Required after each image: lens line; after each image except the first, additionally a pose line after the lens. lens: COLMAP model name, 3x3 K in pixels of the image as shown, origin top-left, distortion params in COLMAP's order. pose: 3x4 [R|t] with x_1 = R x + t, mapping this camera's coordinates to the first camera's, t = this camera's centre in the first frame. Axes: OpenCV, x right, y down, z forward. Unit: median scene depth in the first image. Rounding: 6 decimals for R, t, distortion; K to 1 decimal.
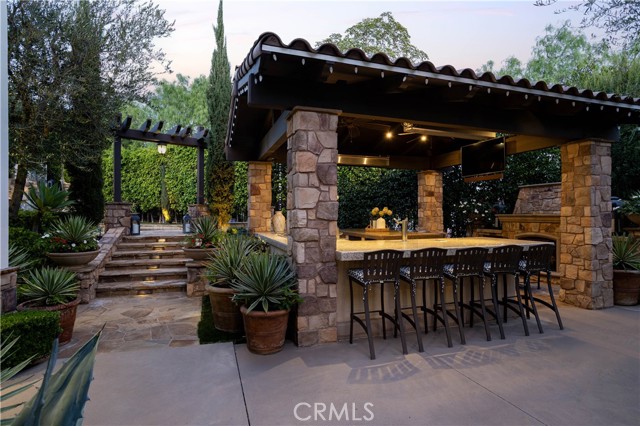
lens RADIAL K [[342.7, 0, 320.9], [0, 342.7, 211.0], [0, 0, 1]] dist [-0.029091, 0.000320]
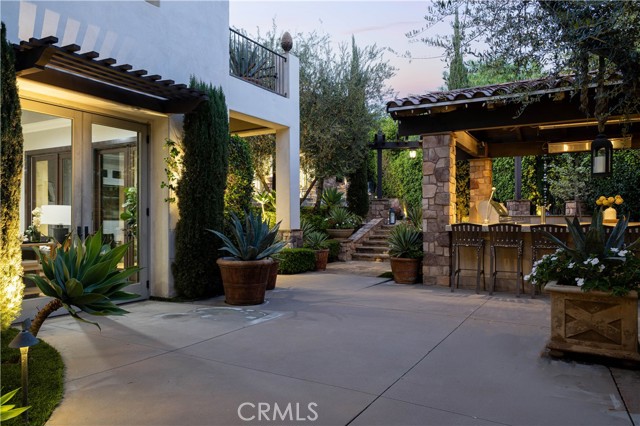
lens RADIAL K [[472.7, 0, 319.8], [0, 472.7, 214.3], [0, 0, 1]] dist [0.004169, 0.001586]
pose [[0.673096, -0.006302, -0.739529, 1.208466], [0.008992, 0.999960, -0.000336, 0.063795], [0.739501, -0.006424, 0.673125, -0.819367]]
